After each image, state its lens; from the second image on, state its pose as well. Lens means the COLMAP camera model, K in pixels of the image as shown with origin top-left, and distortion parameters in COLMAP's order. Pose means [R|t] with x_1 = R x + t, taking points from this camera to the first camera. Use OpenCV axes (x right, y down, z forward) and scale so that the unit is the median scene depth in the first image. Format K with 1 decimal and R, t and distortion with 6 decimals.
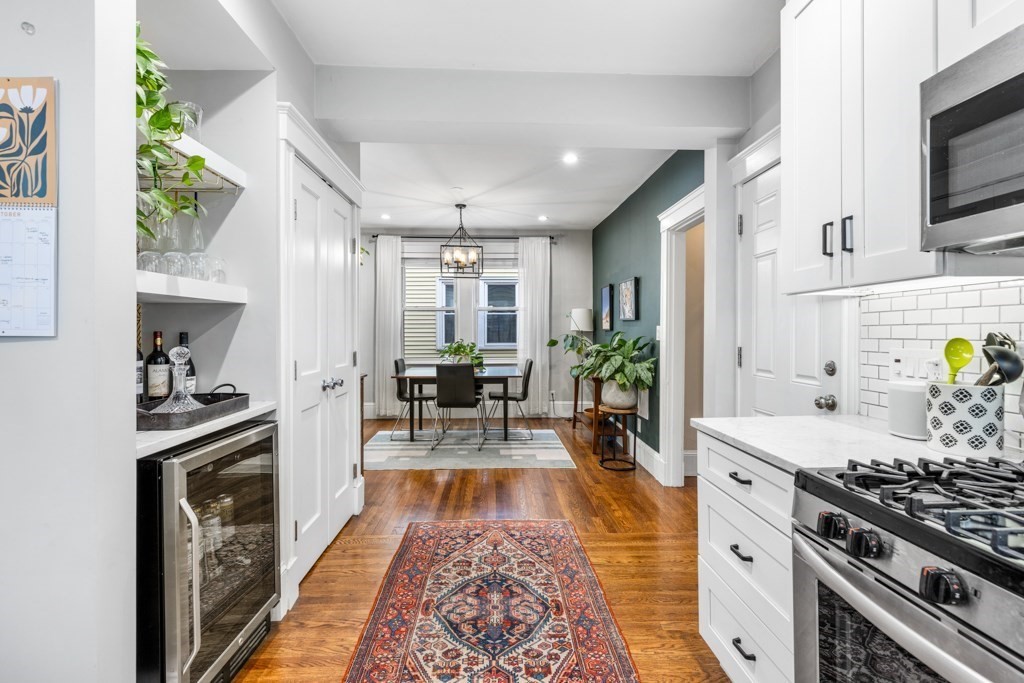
lens RADIAL K [[458.2, 0, 517.4], [0, 458.2, 334.8], [0, 0, 1]] dist [0.000635, 0.000096]
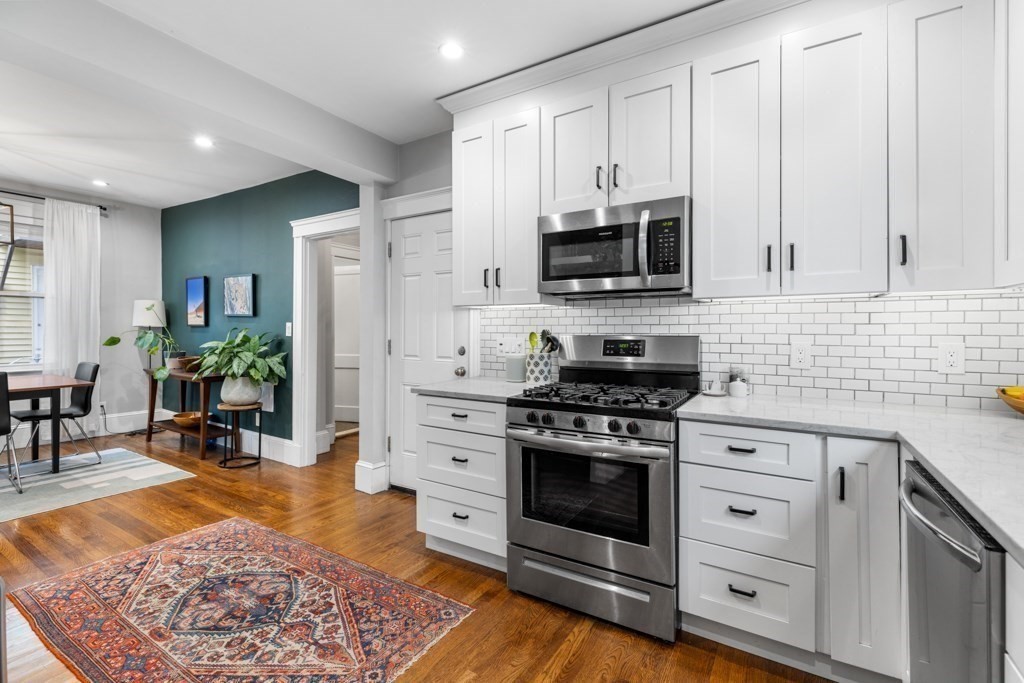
lens RADIAL K [[452.9, 0, 507.1], [0, 452.9, 333.5], [0, 0, 1]] dist [0.000215, -0.000301]
pose [[0.569372, -0.007443, 0.822046, -0.533215], [0.001909, 0.999968, 0.007731, -0.001785], [-0.822078, -0.002832, 0.569368, -0.064548]]
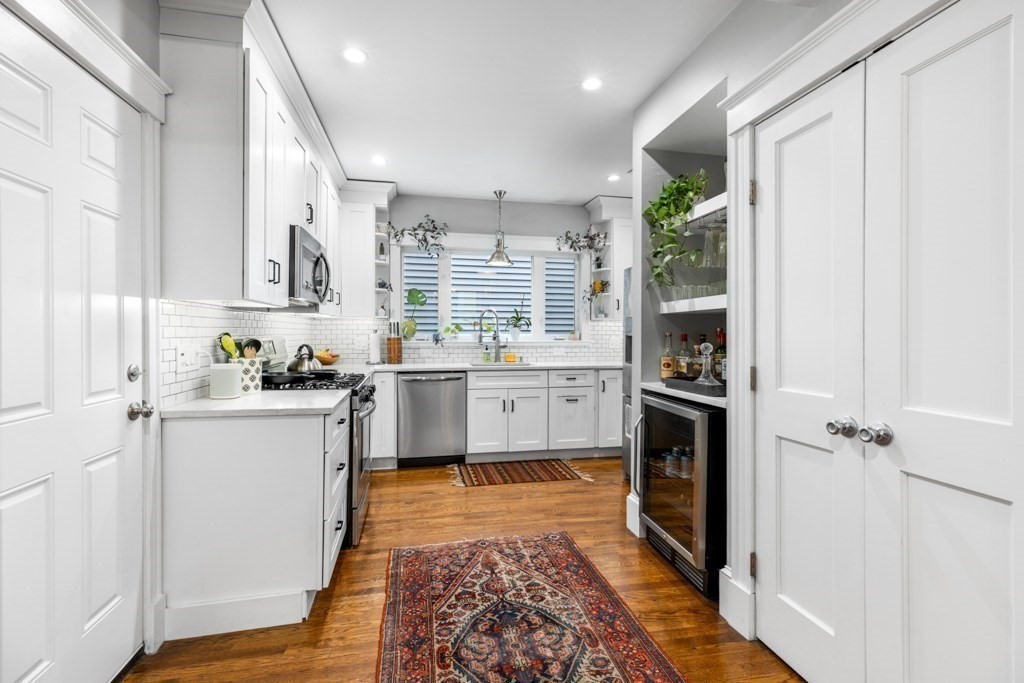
lens RADIAL K [[459.6, 0, 522.1], [0, 459.6, 330.1], [0, 0, 1]] dist [-0.008472, -0.000206]
pose [[-0.984965, -0.000571, -0.172751, 0.089826], [-0.000453, 1.000000, -0.000722, -0.007569], [0.172751, -0.000632, -0.984965, 1.859050]]
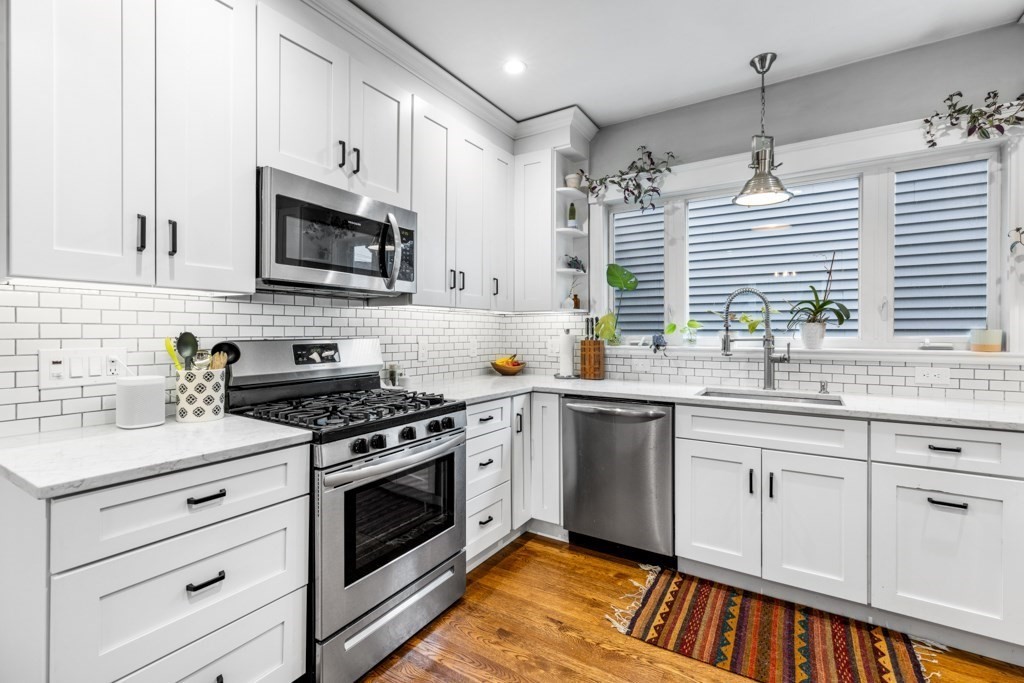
lens RADIAL K [[458.2, 0, 517.4], [0, 458.2, 334.8], [0, 0, 1]] dist [0.000635, 0.000096]
pose [[-0.819597, -0.001845, 0.572938, -0.344766], [0.002468, 0.999974, 0.006751, -0.001903], [-0.572935, 0.006947, -0.819571, 0.930060]]
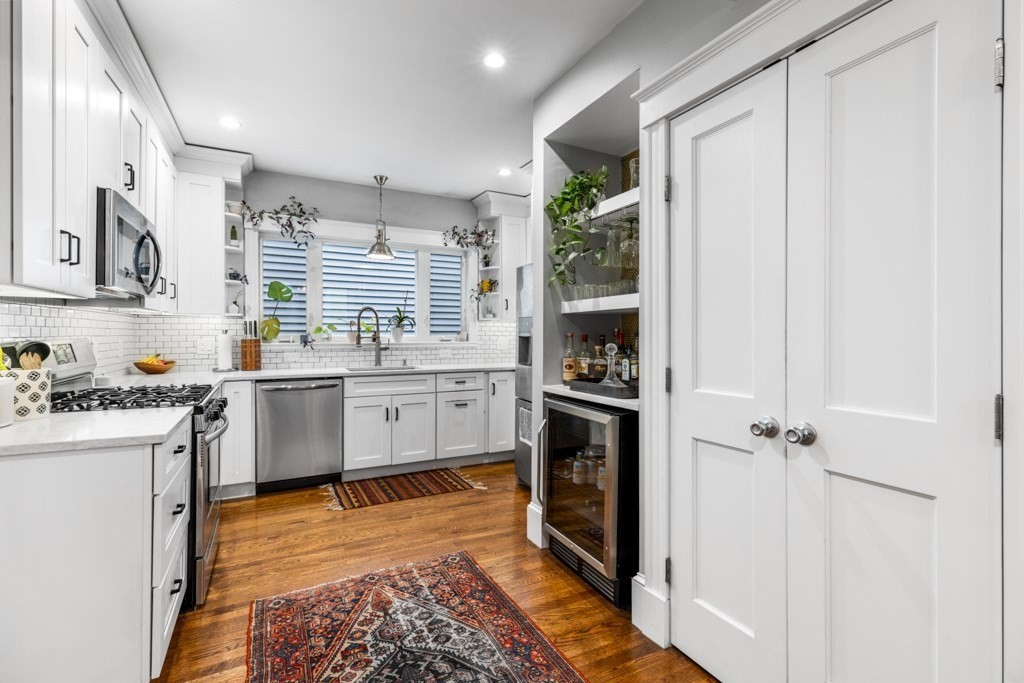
lens RADIAL K [[458.2, 0, 517.4], [0, 458.2, 334.8], [0, 0, 1]] dist [0.000635, 0.000096]
pose [[-0.905393, 0.002189, -0.424568, 0.123118], [-0.000993, 0.999973, 0.007273, -0.005508], [0.424573, 0.007006, -0.905367, 1.718316]]
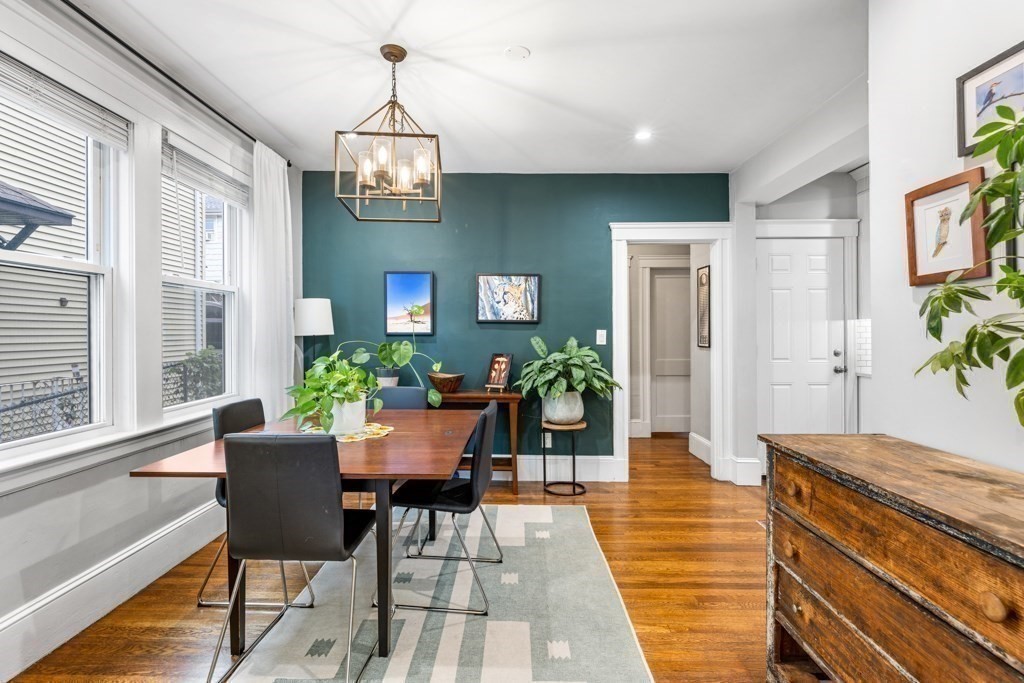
lens RADIAL K [[481.9, 0, 510.1], [0, 481.9, 334.2], [0, 0, 1]] dist [-0.001014, 0.000285]
pose [[0.068616, 0.001004, 0.997643, -1.462958], [0.009217, 0.999956, -0.001641, -0.019238], [-0.997601, 0.009308, 0.068604, 2.160058]]
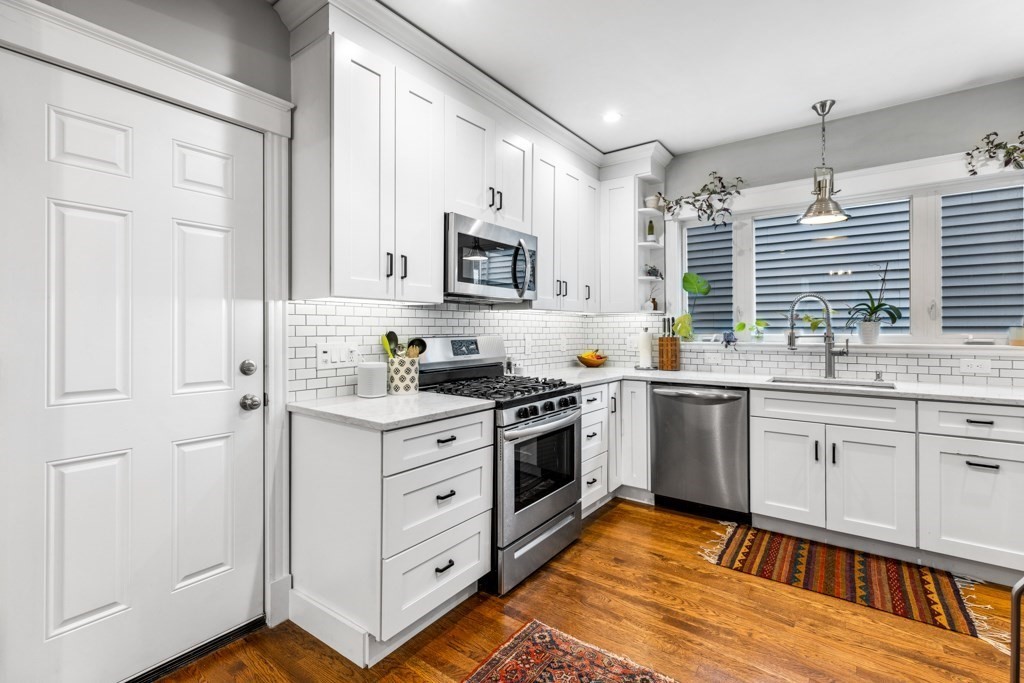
lens RADIAL K [[460.4, 0, 512.8], [0, 460.4, 331.3], [0, 0, 1]] dist [0.002994, -0.003217]
pose [[-0.768252, 0.003376, 0.640139, -0.357909], [0.005931, 0.999981, 0.001844, -0.002753], [-0.640120, 0.005213, -0.768257, 1.304163]]
